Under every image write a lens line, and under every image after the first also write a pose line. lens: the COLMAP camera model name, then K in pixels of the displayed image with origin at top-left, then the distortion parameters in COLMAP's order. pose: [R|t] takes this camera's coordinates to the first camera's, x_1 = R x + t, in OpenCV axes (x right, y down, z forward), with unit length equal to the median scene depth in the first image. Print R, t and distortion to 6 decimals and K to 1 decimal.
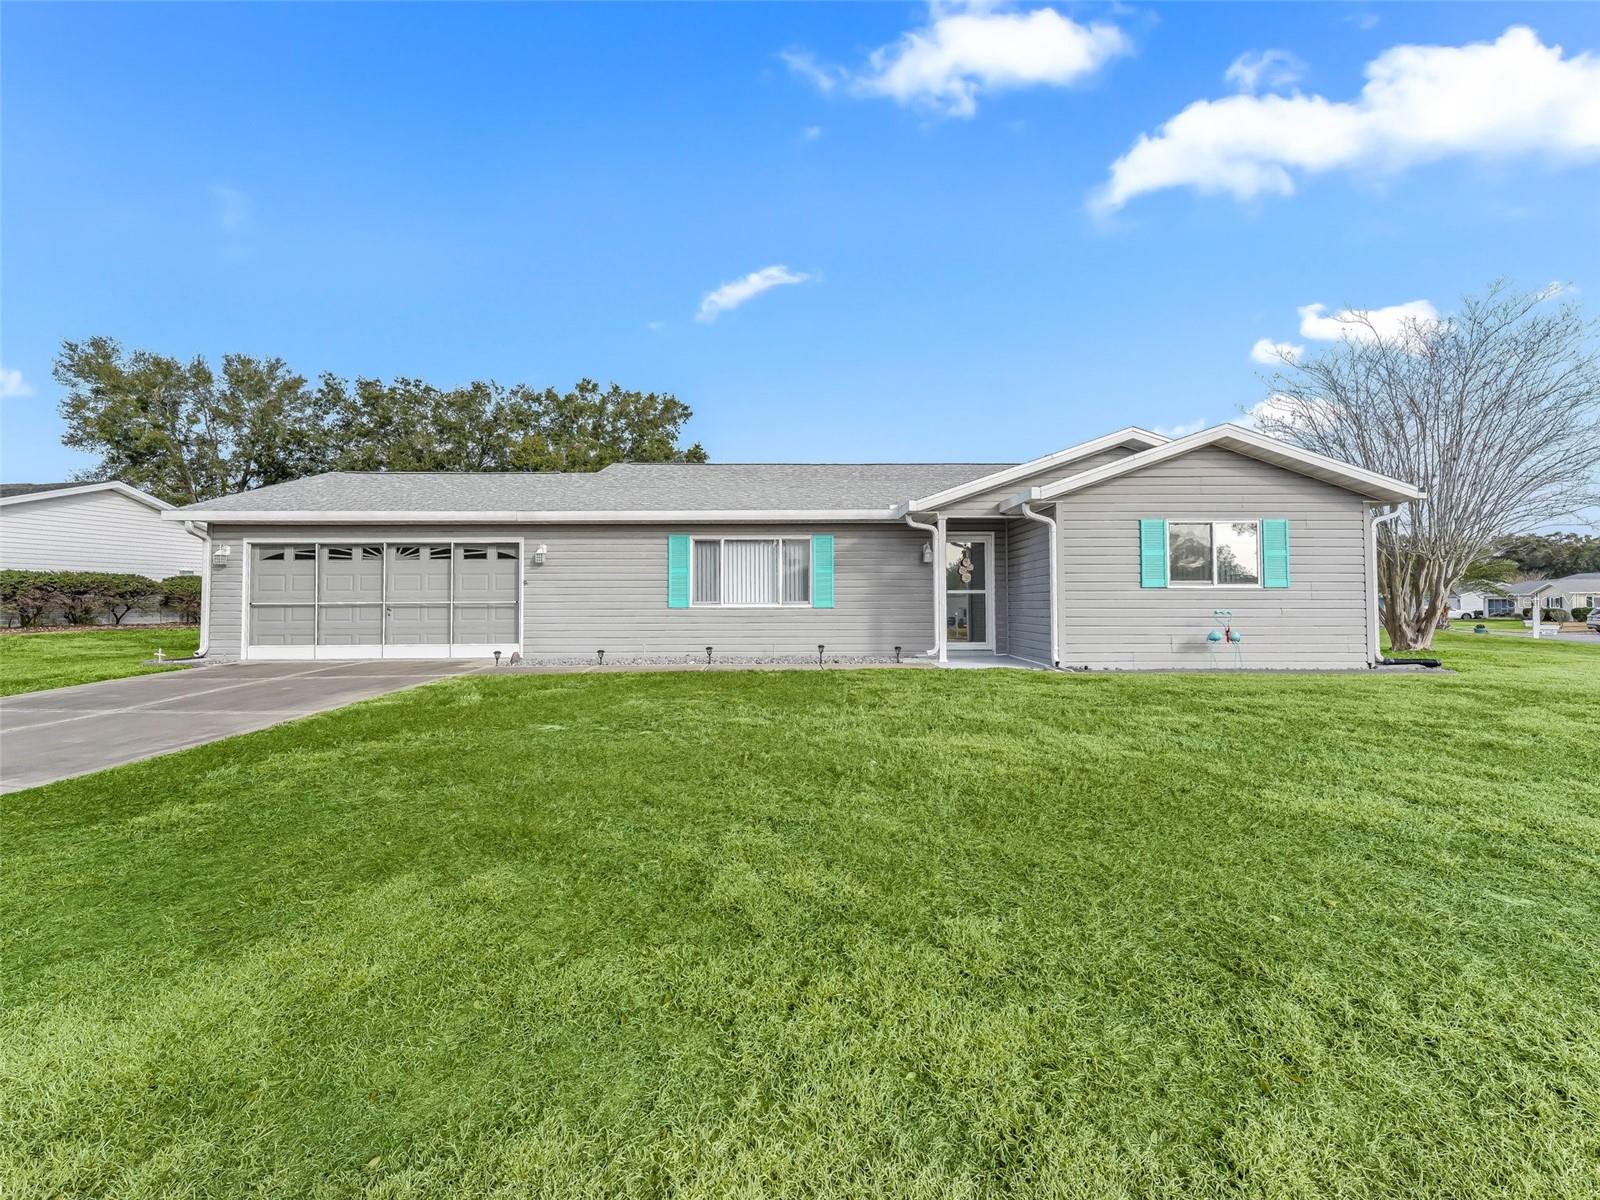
lens RADIAL K [[712.9, 0, 788.0], [0, 712.9, 595.3], [0, 0, 1]] dist [0.003177, 0.000313]
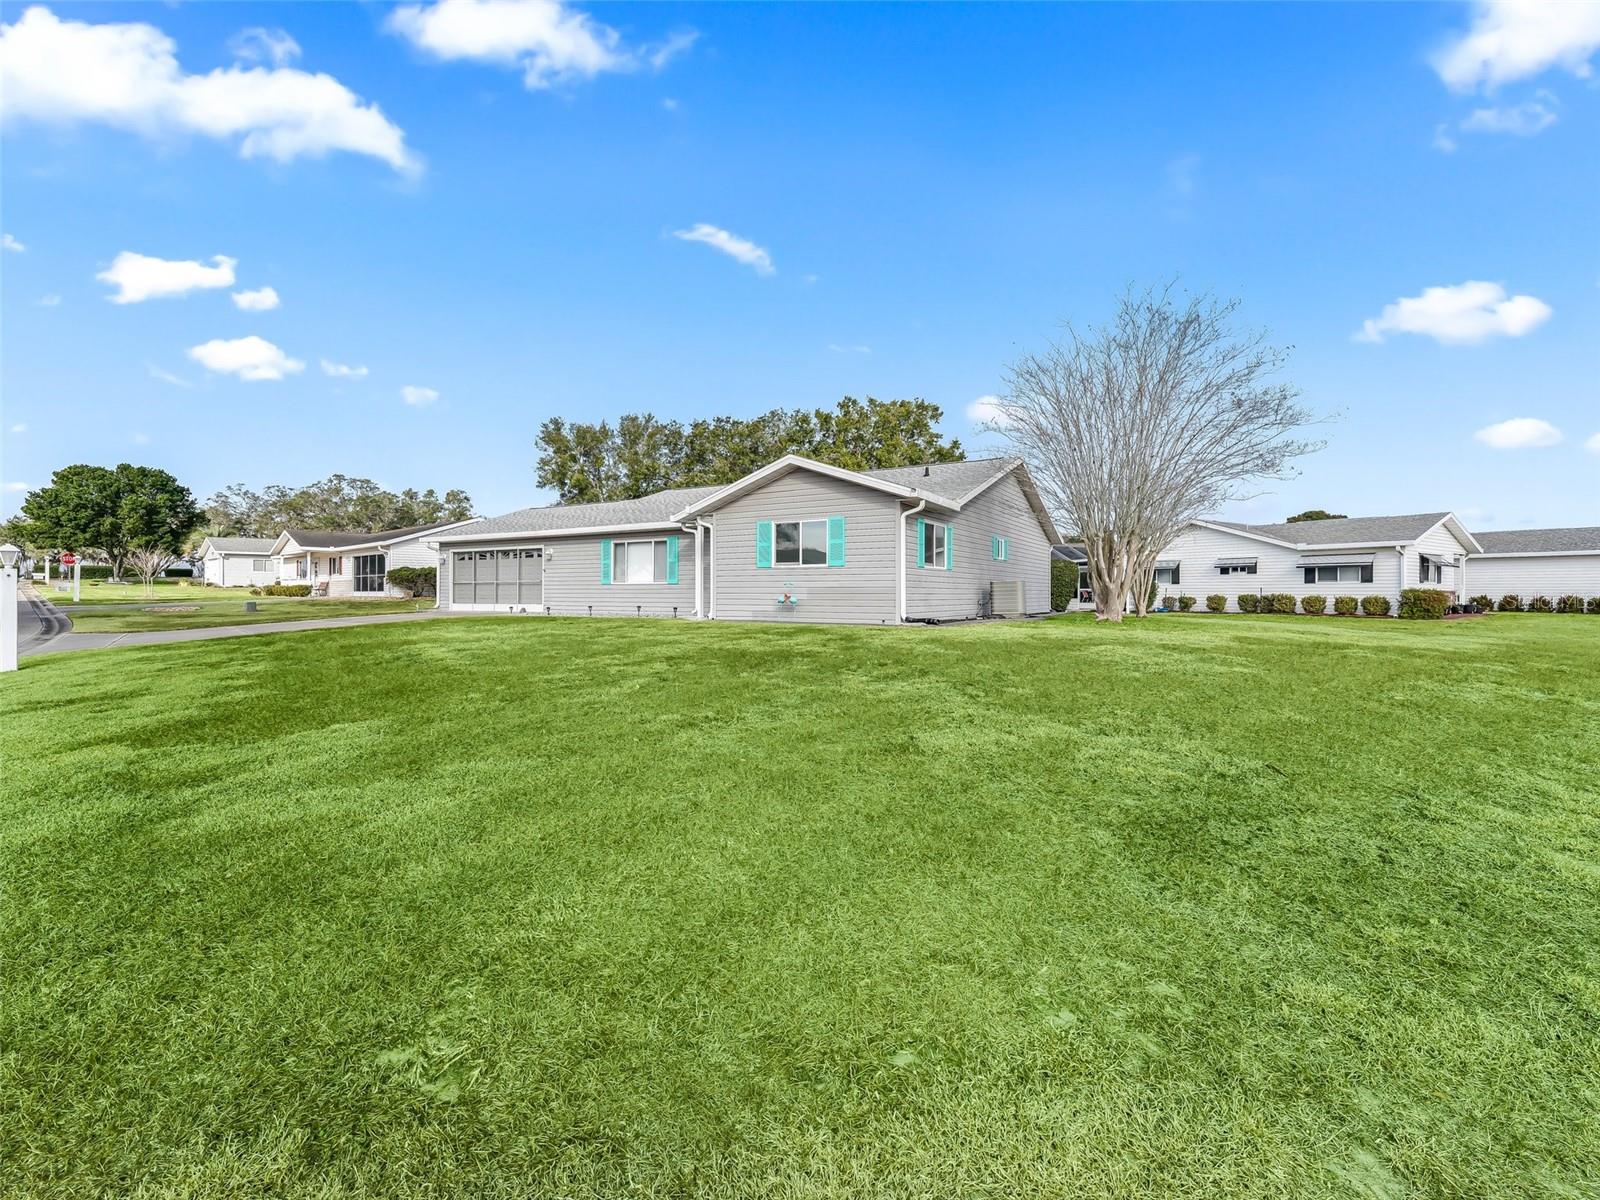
lens RADIAL K [[712.9, 0, 788.0], [0, 712.9, 595.3], [0, 0, 1]] dist [0.003177, 0.000313]
pose [[0.846476, 0.006140, -0.532392, 0.302858], [0.001899, 0.999892, 0.014550, 0.005733], [0.532424, -0.013327, 0.846373, -0.053639]]
